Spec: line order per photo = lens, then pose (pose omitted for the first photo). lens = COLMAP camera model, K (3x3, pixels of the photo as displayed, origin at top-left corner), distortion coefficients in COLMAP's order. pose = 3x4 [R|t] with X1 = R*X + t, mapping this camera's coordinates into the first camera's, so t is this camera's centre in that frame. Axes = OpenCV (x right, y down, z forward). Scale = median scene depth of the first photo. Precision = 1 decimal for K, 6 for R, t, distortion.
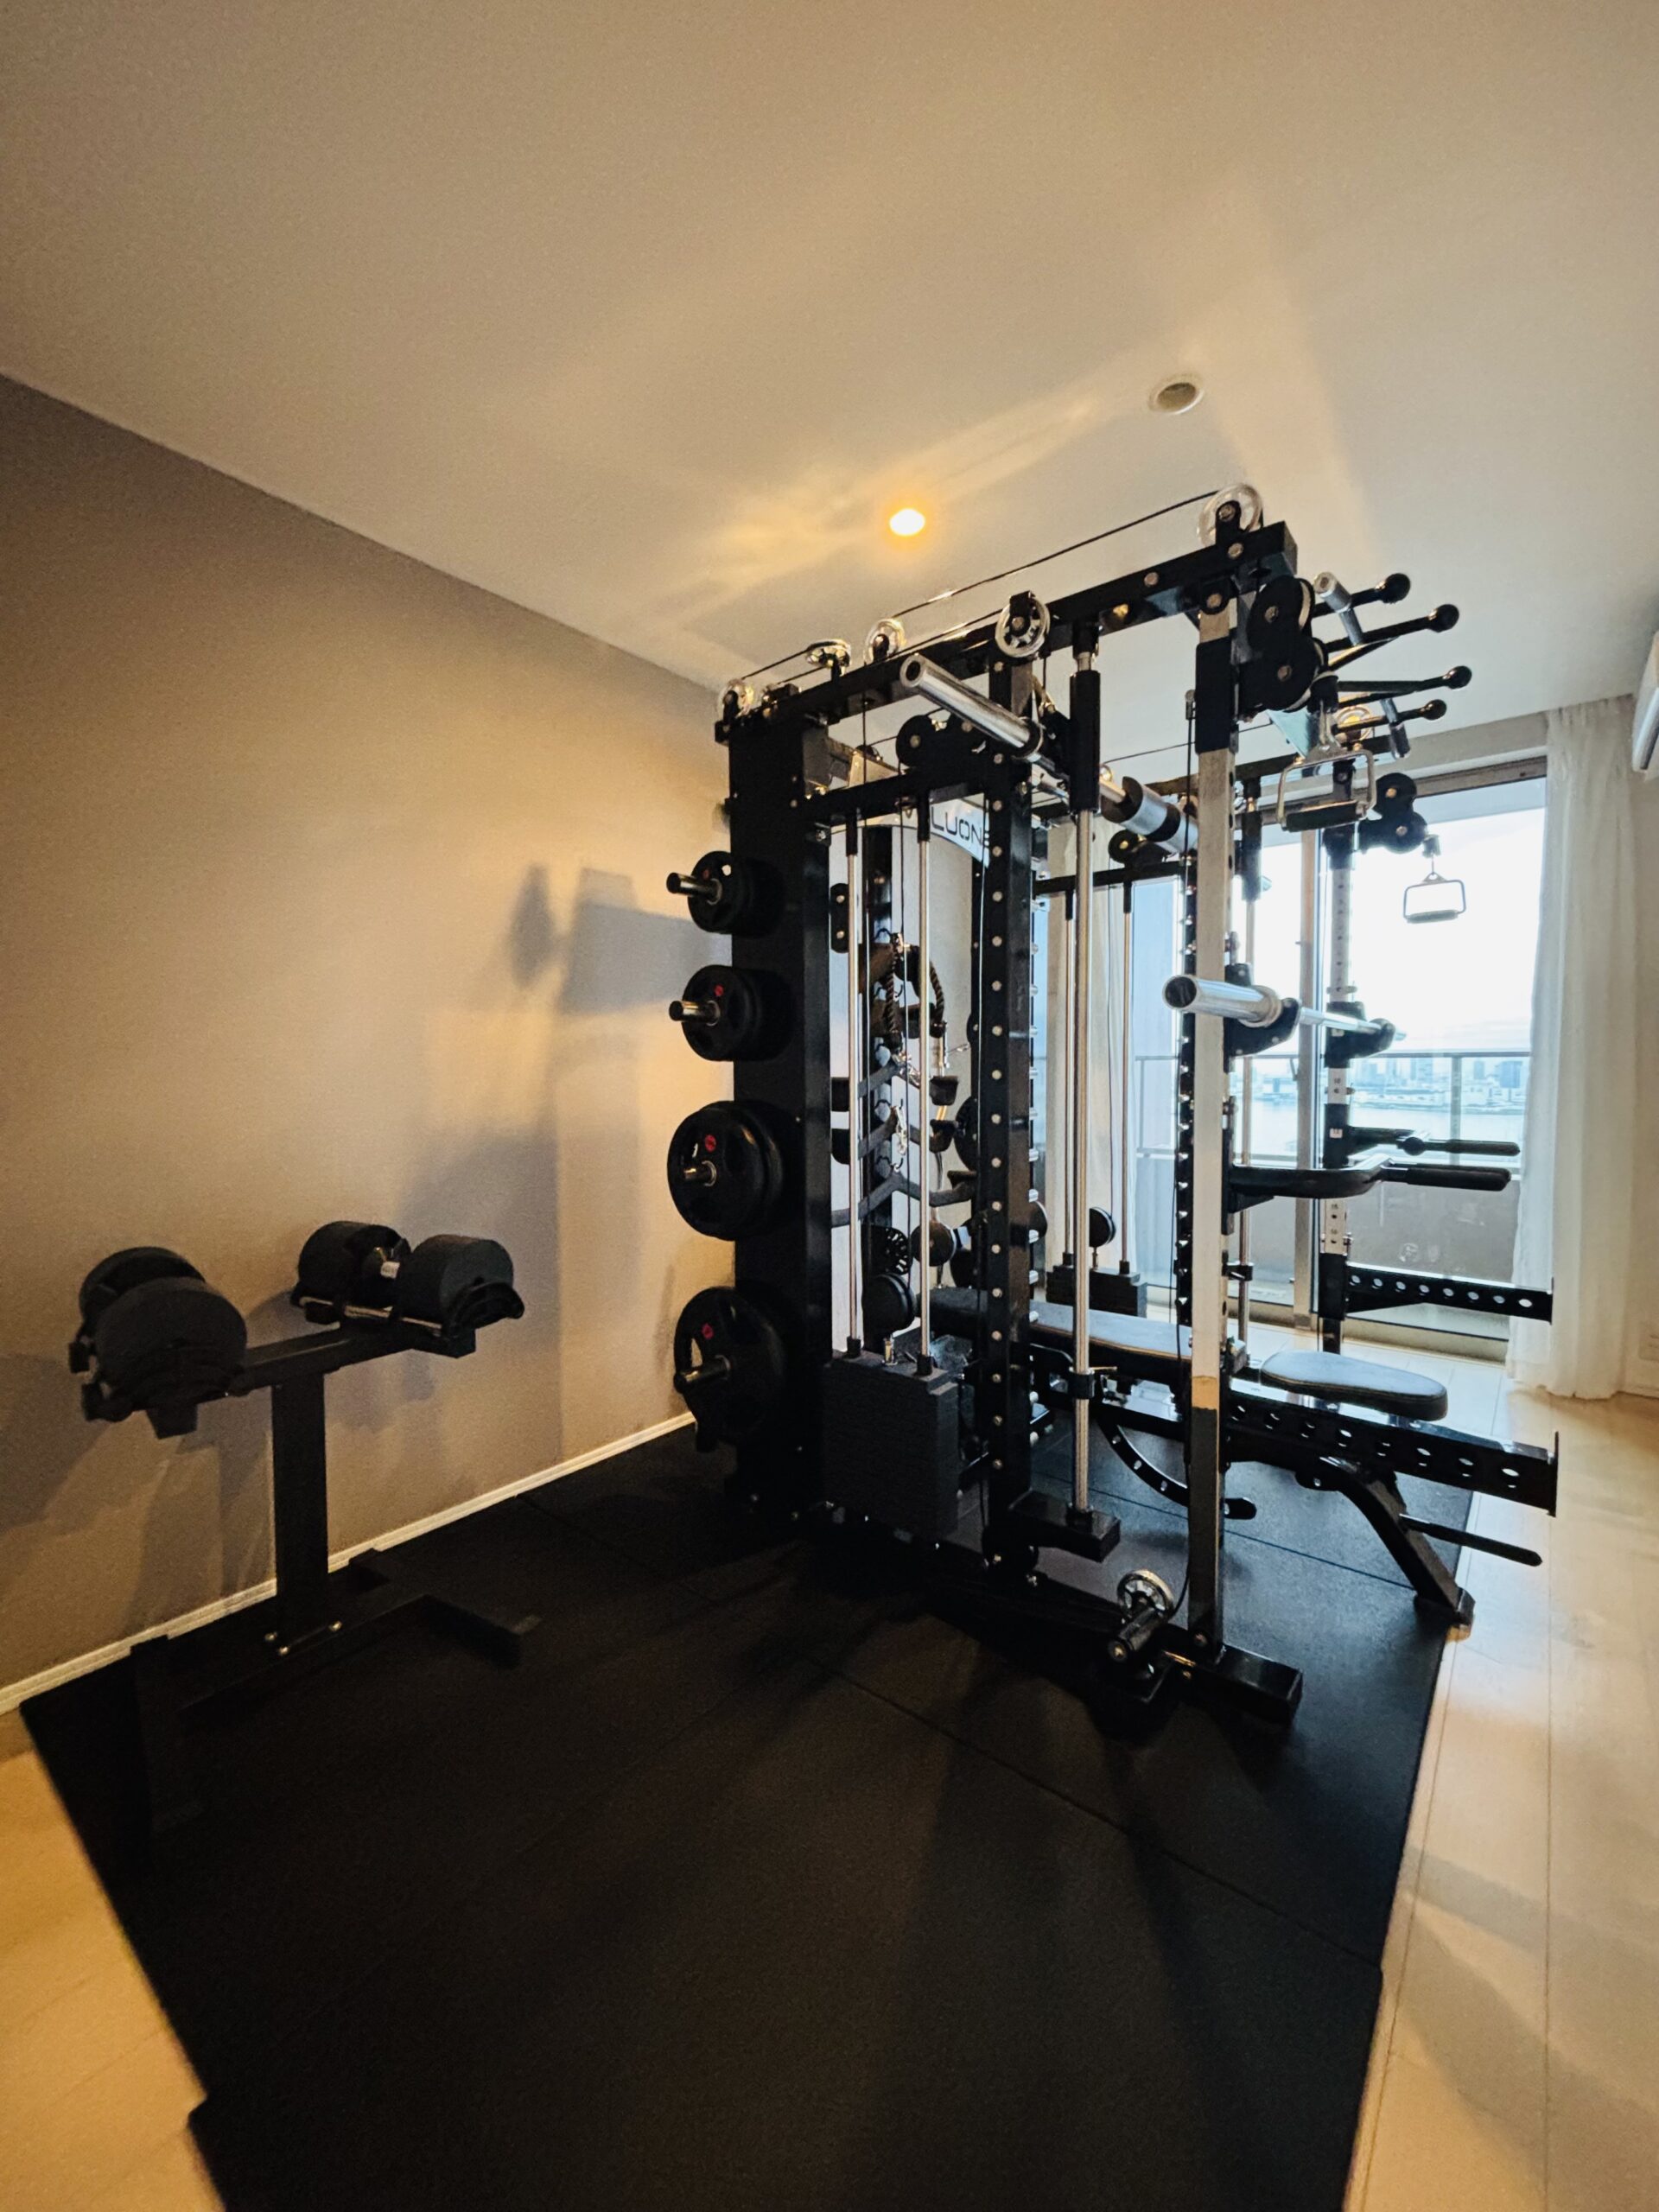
lens RADIAL K [[887.5, 0, 829.5], [0, 887.5, 1106.0], [0, 0, 1]] dist [-0.001803, -0.000074]
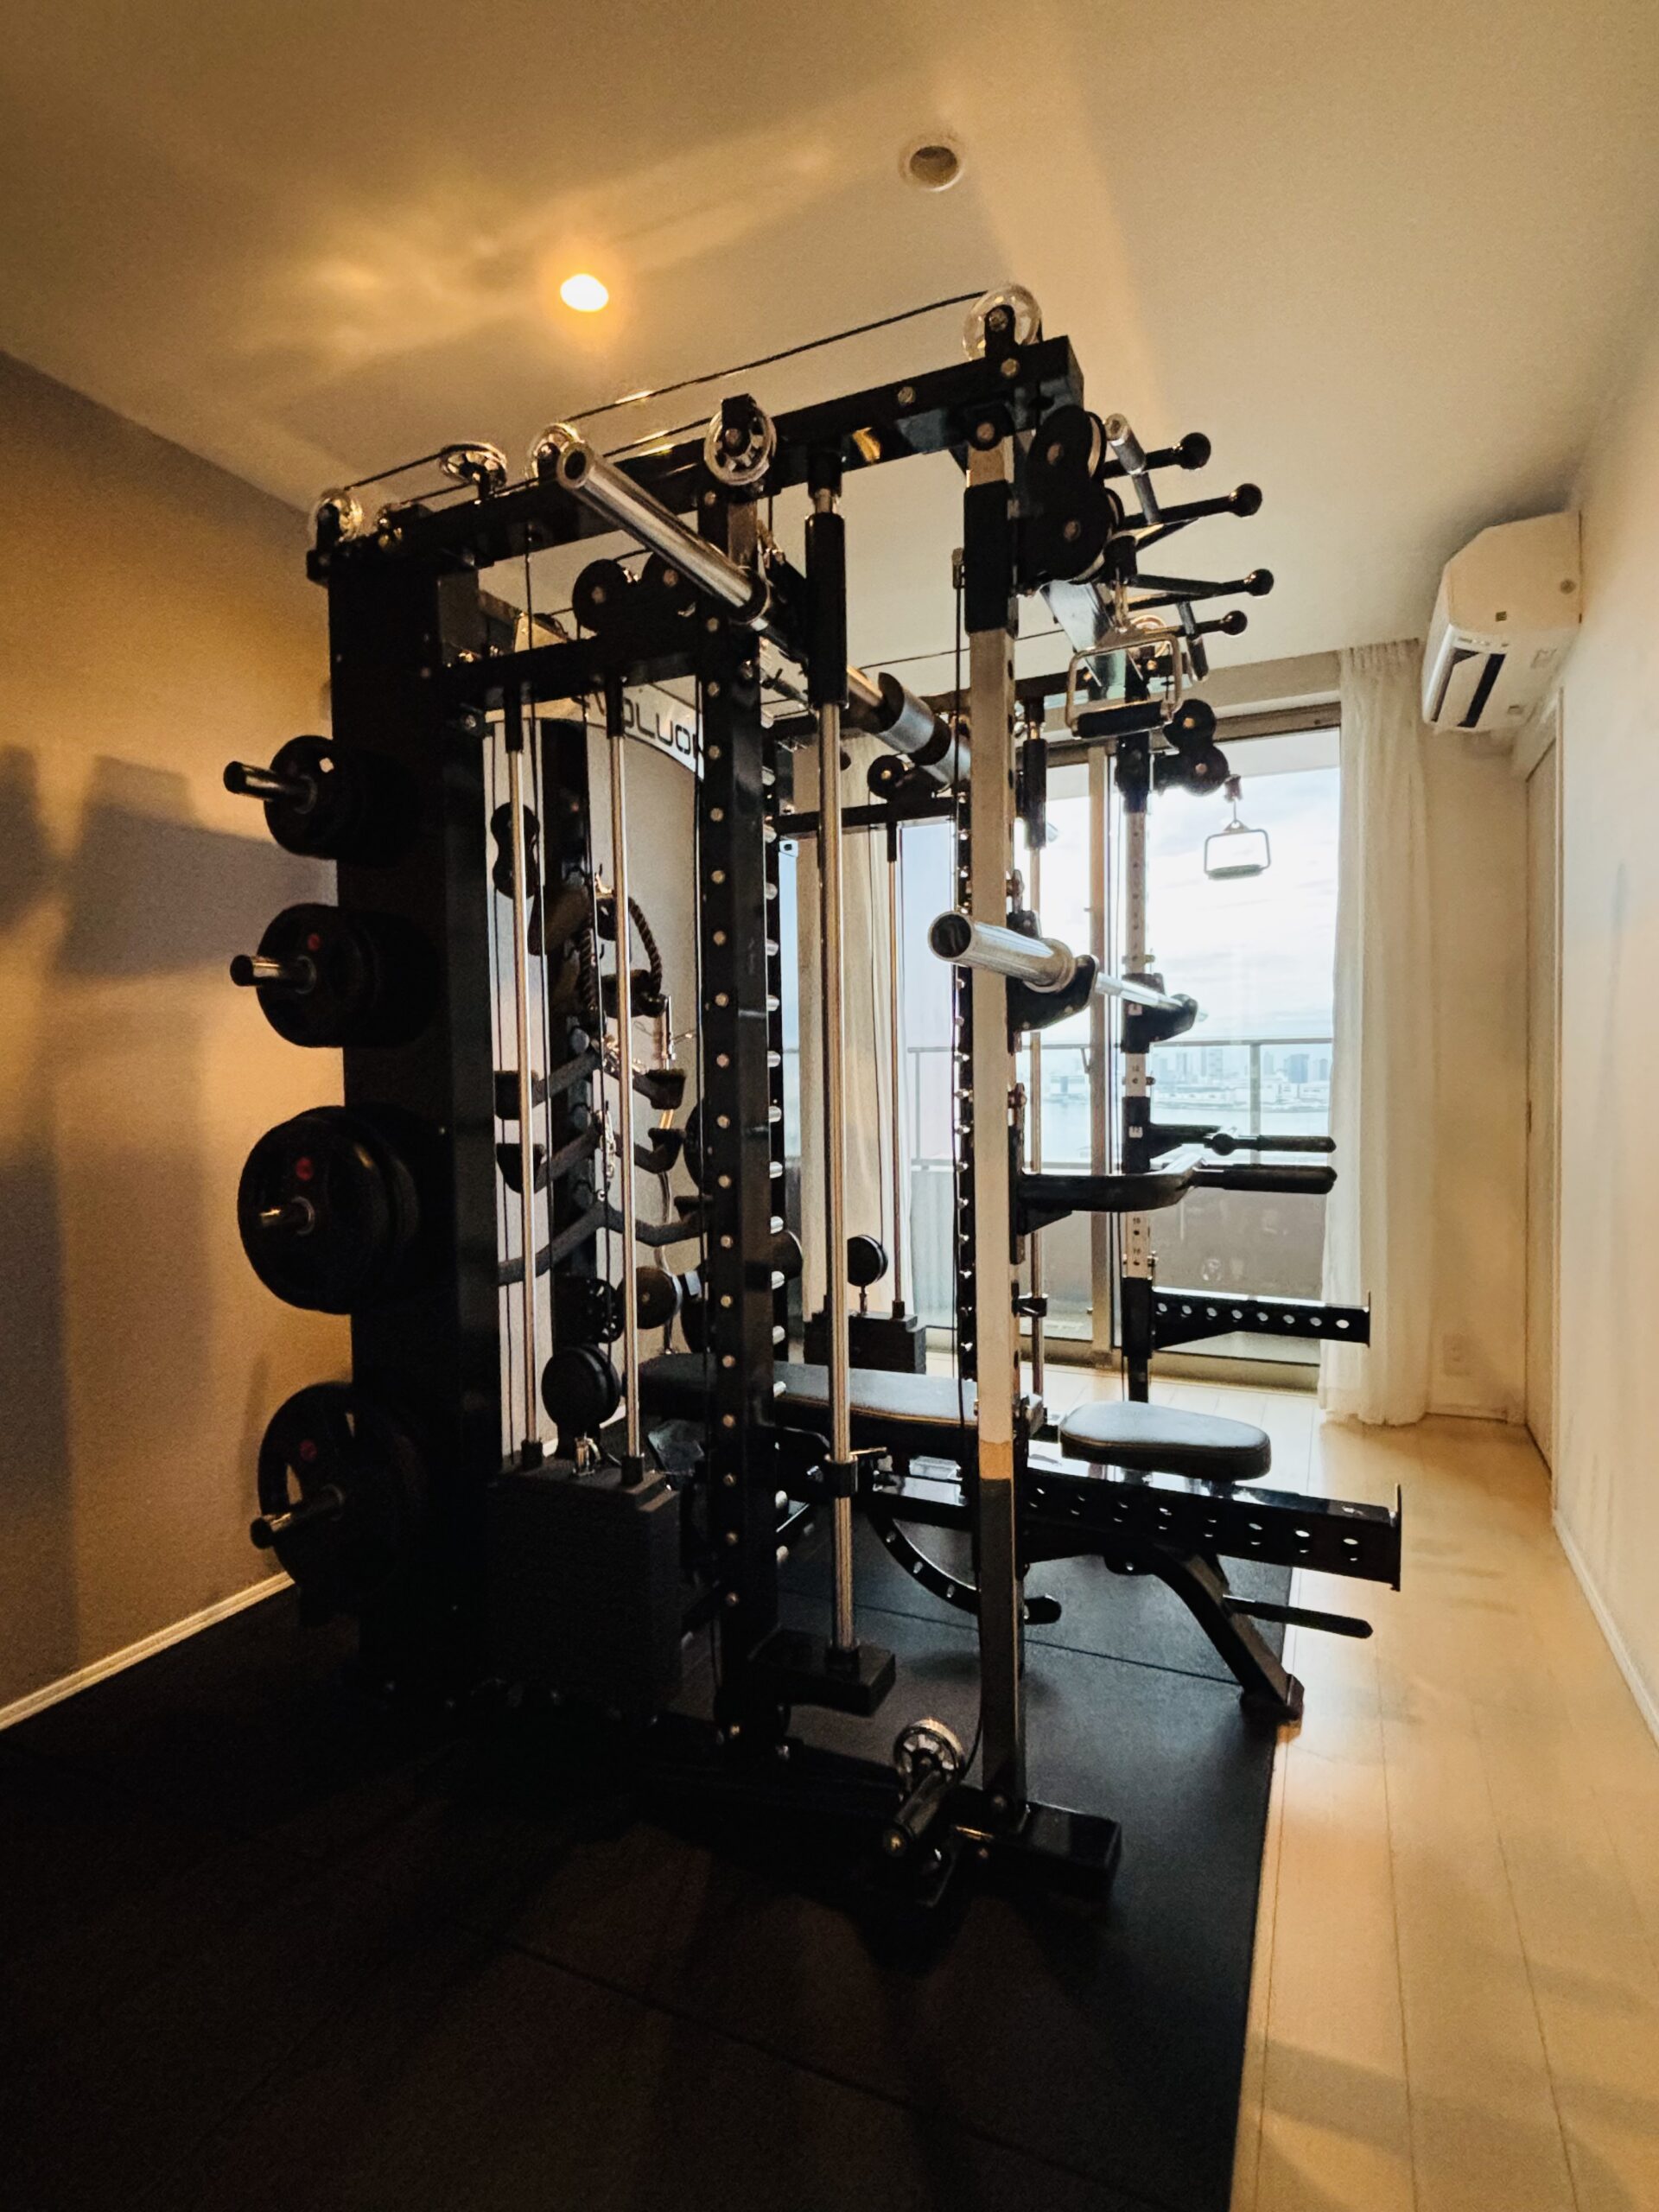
lens RADIAL K [[1091.6, 0, 829.5], [0, 1091.6, 1106.0], [0, 0, 1]] dist [0.036425, -0.033687]
pose [[0.967593, -0.018497, 0.251835, 0.041159], [0.021118, 0.999747, -0.007706, 0.009053], [-0.251629, 0.012774, 0.967740, 0.092825]]
